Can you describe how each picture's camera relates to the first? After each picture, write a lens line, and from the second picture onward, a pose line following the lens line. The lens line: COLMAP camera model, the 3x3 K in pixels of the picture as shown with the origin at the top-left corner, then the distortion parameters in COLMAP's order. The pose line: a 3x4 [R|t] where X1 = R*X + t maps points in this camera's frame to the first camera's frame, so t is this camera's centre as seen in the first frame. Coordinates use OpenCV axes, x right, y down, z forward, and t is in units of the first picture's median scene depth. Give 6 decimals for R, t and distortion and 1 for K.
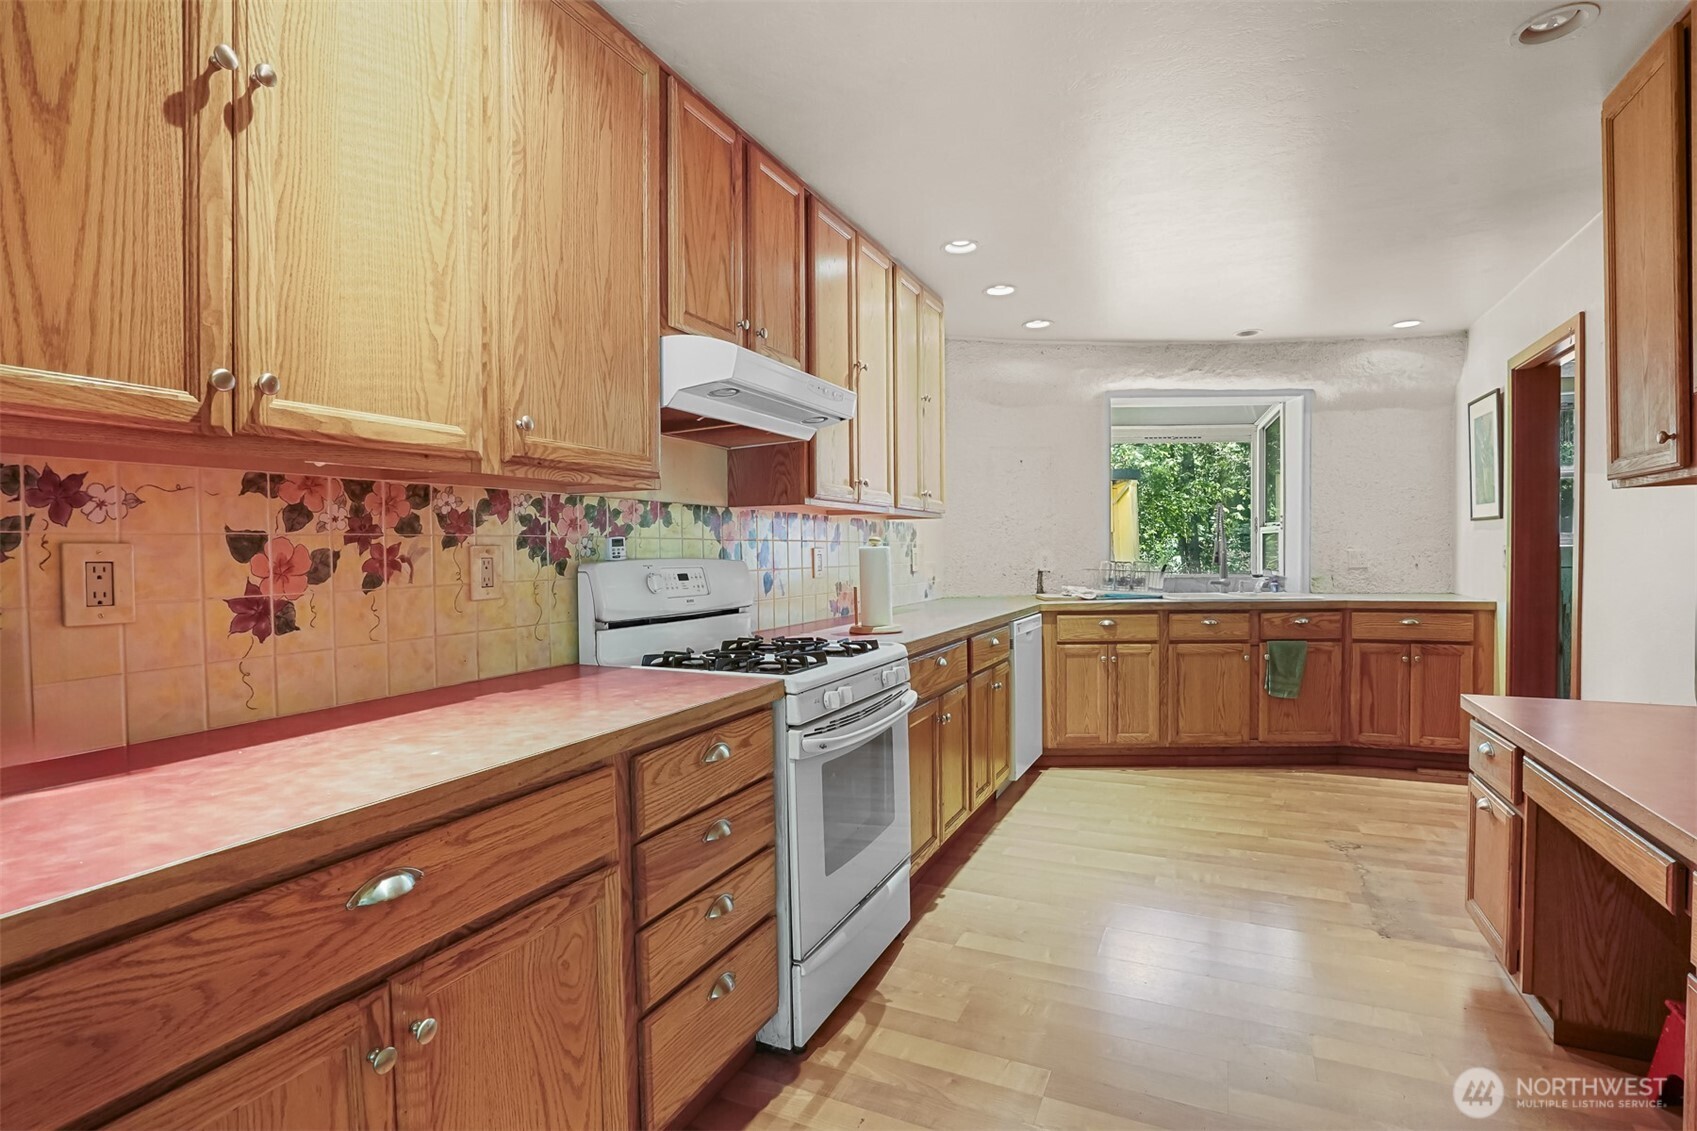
lens RADIAL K [[805.4, 0, 848.5], [0, 805.4, 565.5], [0, 0, 1]] dist [-0.046032, 0.000402]
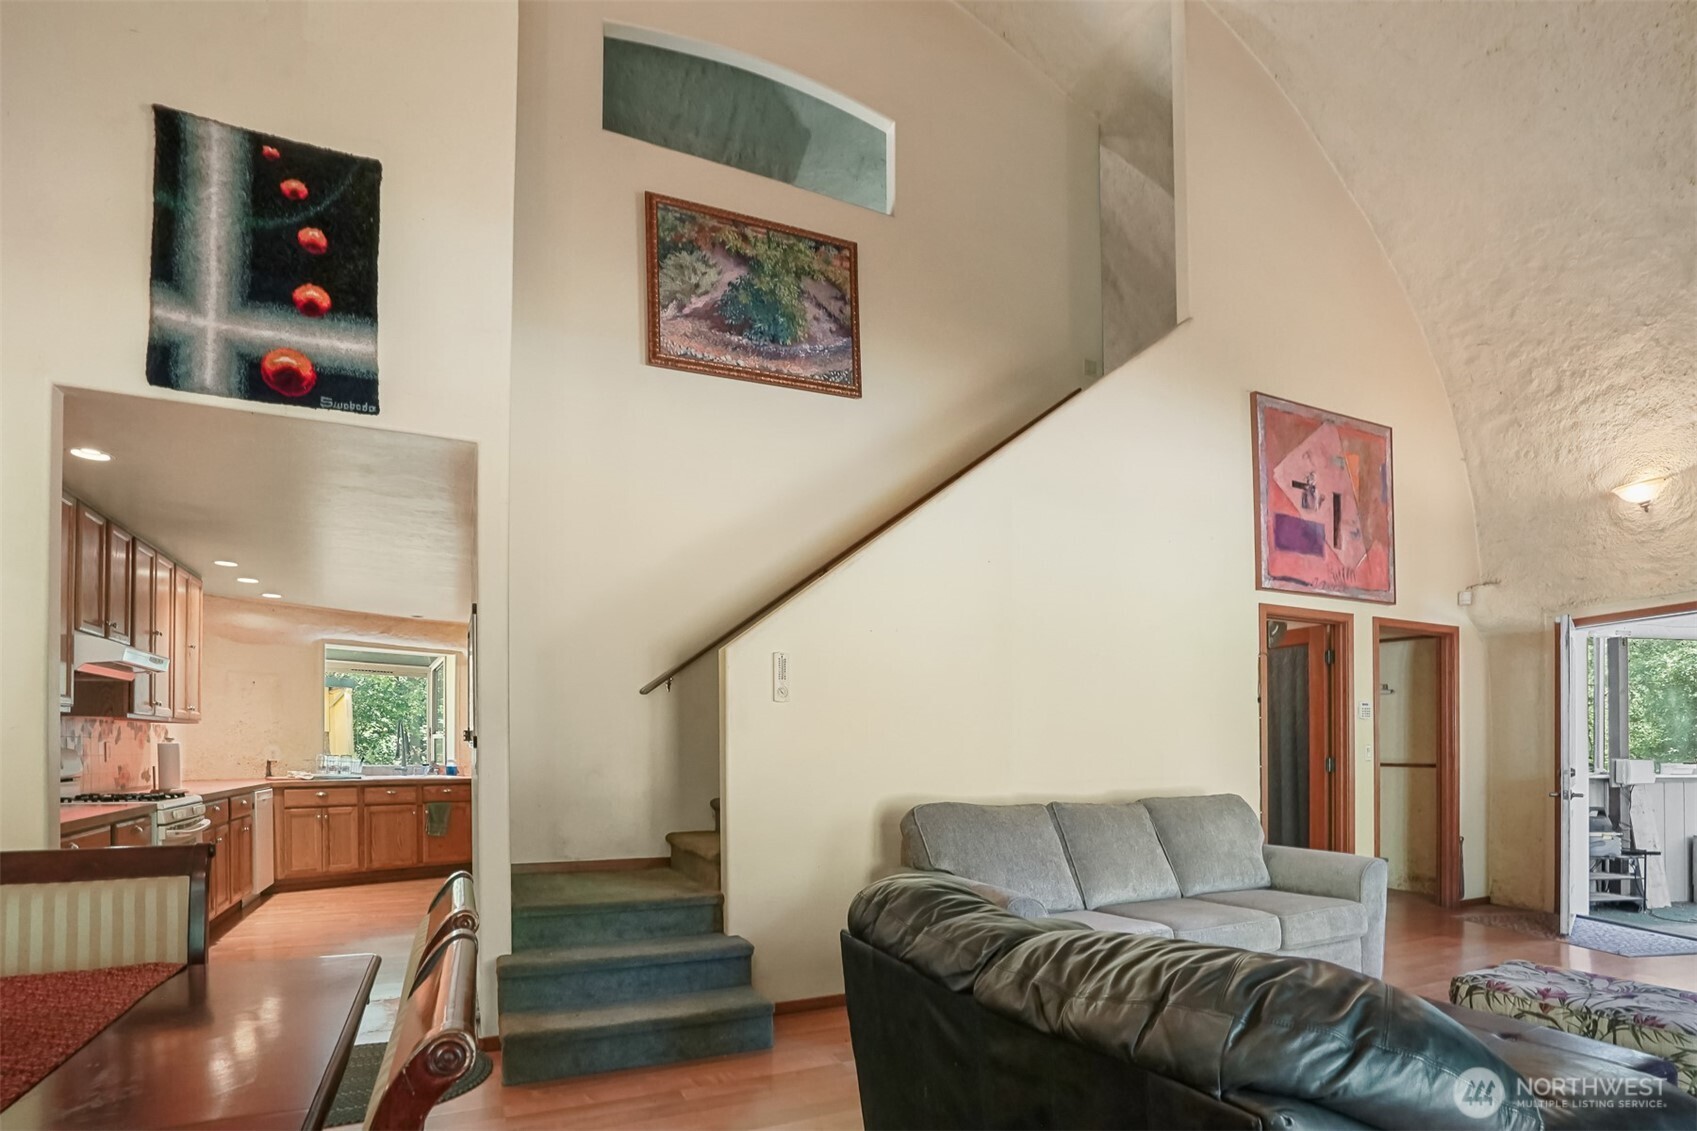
lens RADIAL K [[848.6, 0, 845.7], [0, 848.6, 747.8], [0, 0, 1]] dist [-0.050673, 0.019480]
pose [[0.644594, 0.012005, 0.764430, -0.392291], [0.005998, 0.999767, -0.020758, 0.033361], [-0.764501, 0.017965, 0.644372, -1.246107]]
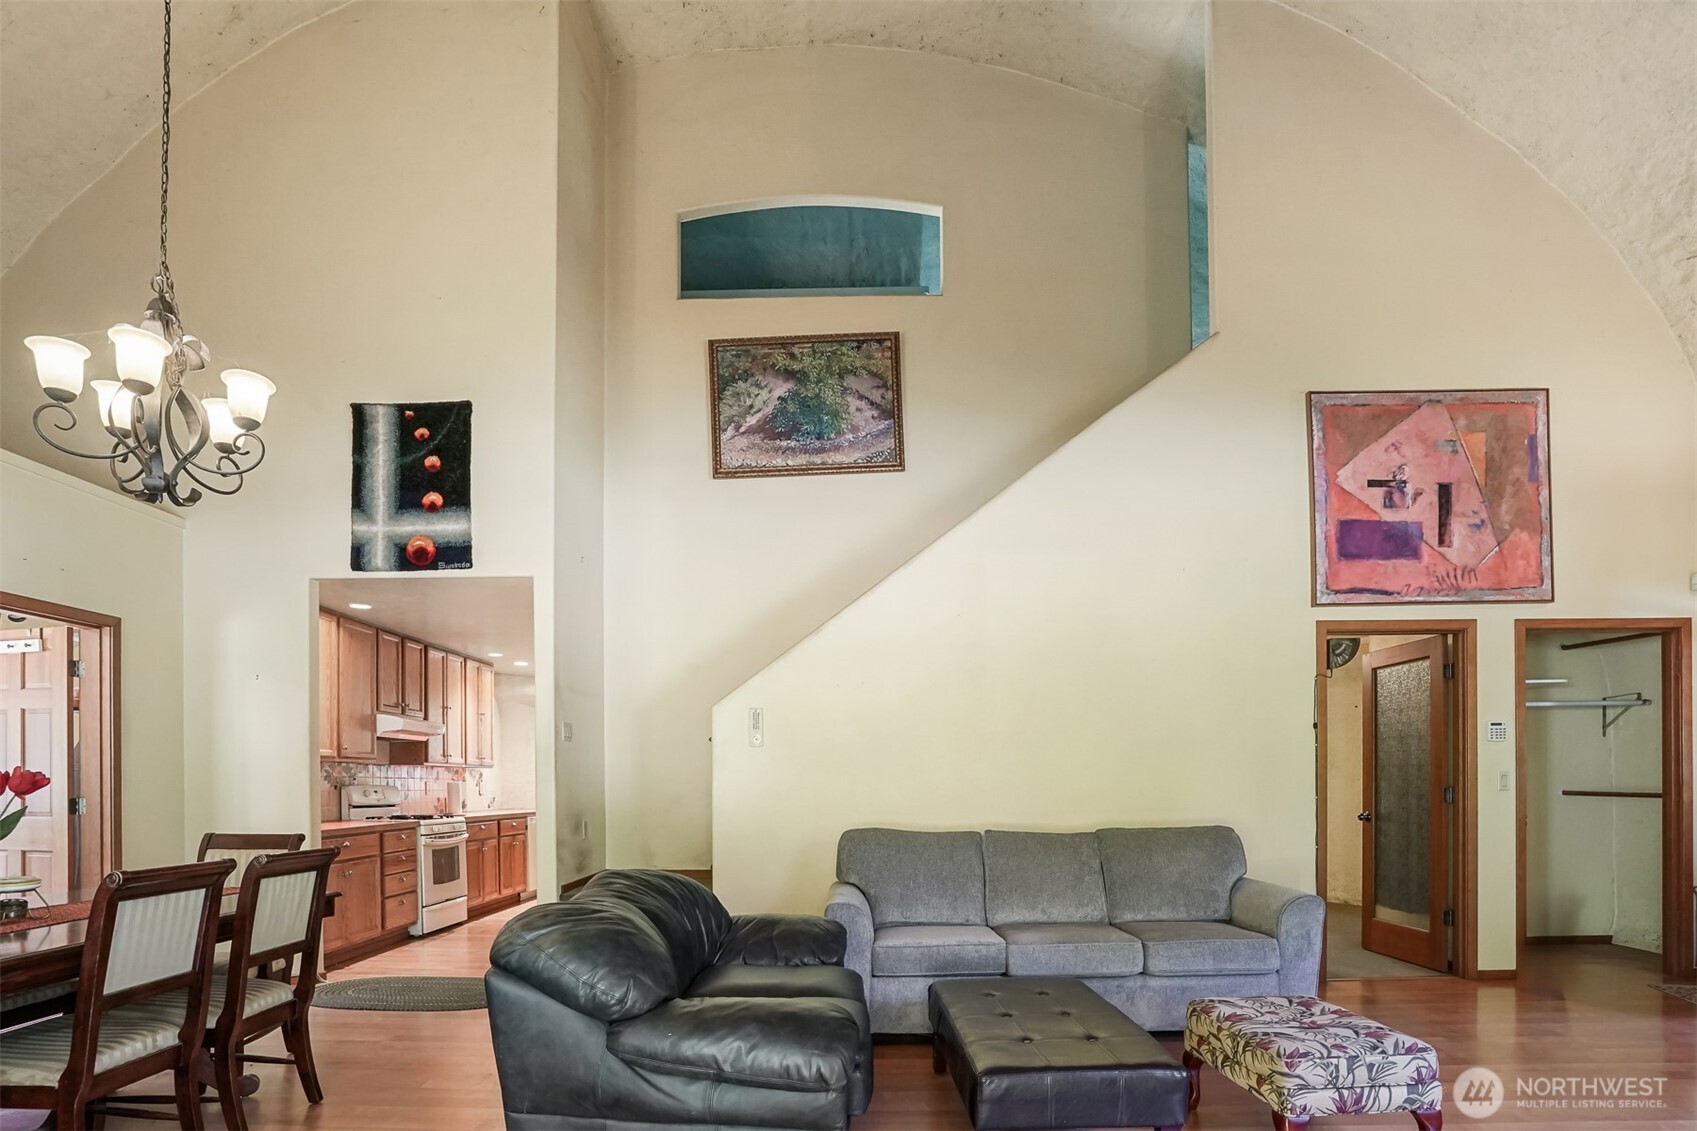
lens RADIAL K [[895.7, 0, 855.7], [0, 895.7, 779.2], [0, 0, 1]] dist [-0.017344, 0.001455]
pose [[0.911033, 0.003332, 0.412320, 0.027103], [0.006066, 0.999751, -0.021482, 0.037266], [-0.412289, 0.022072, 0.910786, -2.066261]]
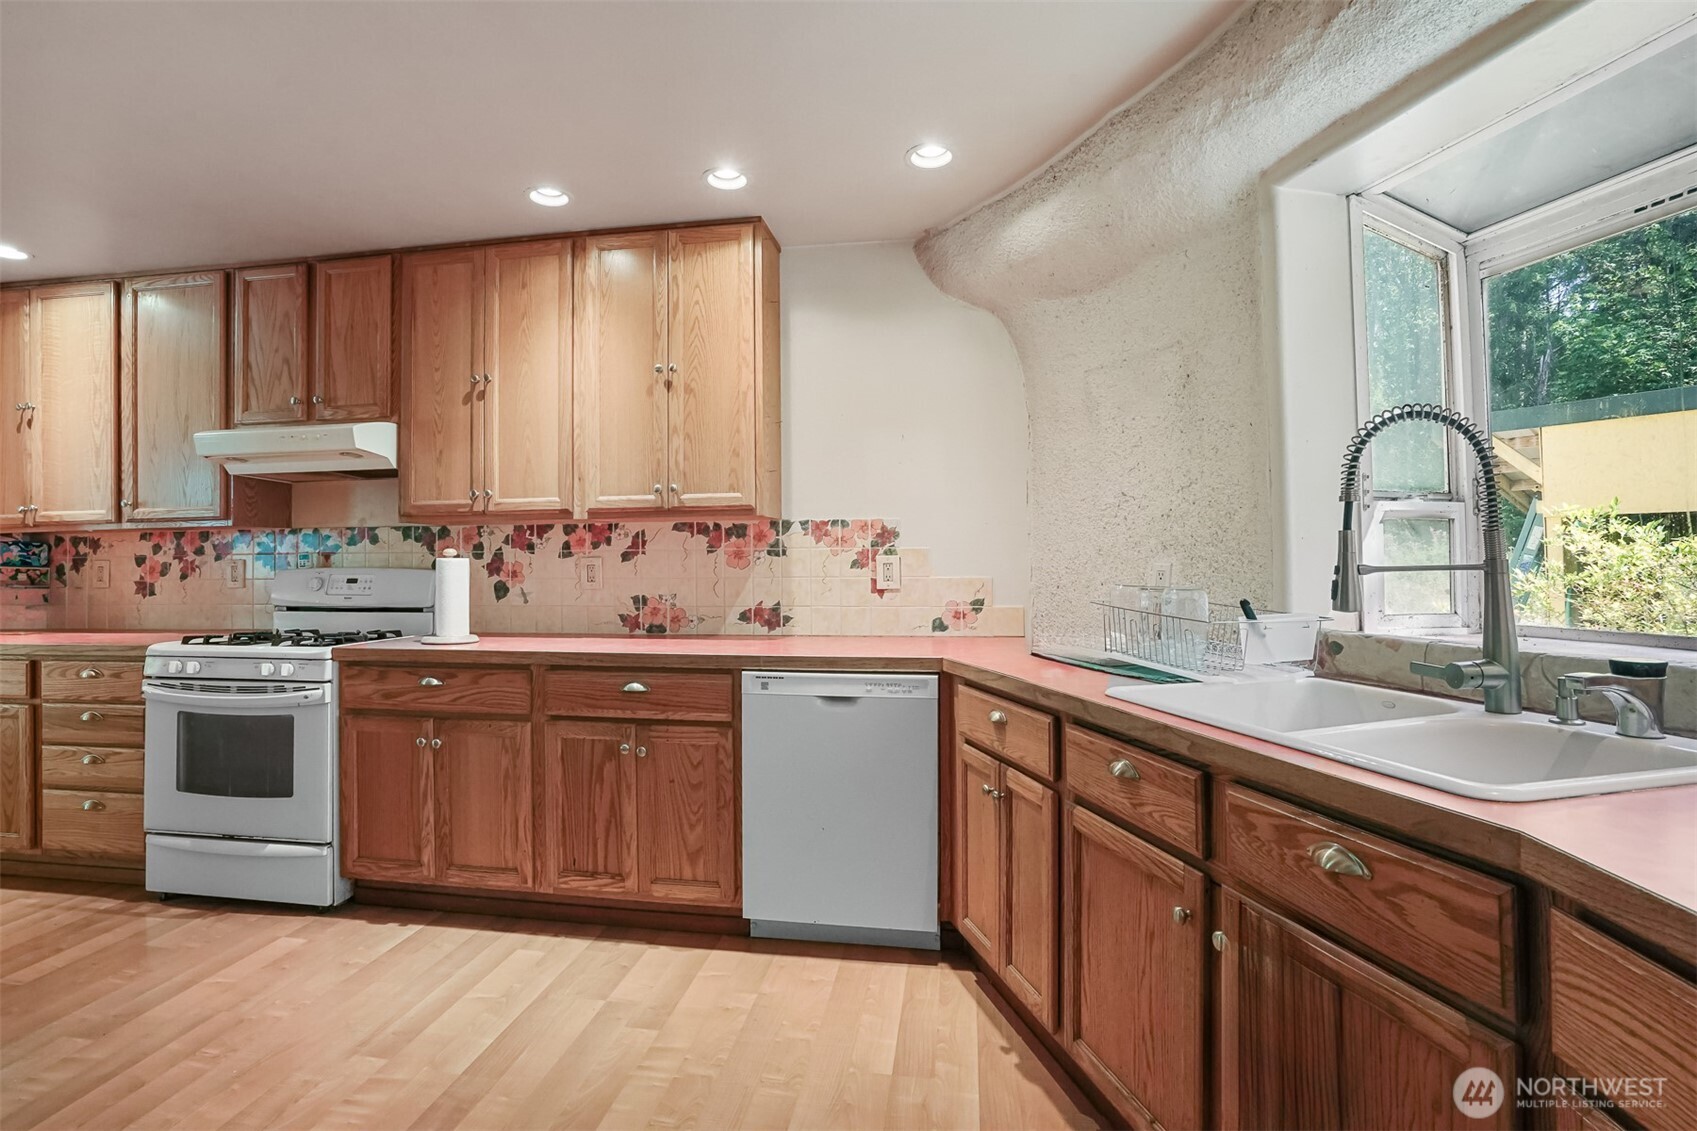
lens RADIAL K [[815.0, 0, 842.0], [0, 815.0, 545.4], [0, 0, 1]] dist [-0.066212, 0.024146]
pose [[0.287256, -0.012460, -0.957773, 1.159203], [-0.010815, 0.999809, -0.016251, -0.028875], [0.957793, 0.015027, 0.287066, 1.203658]]
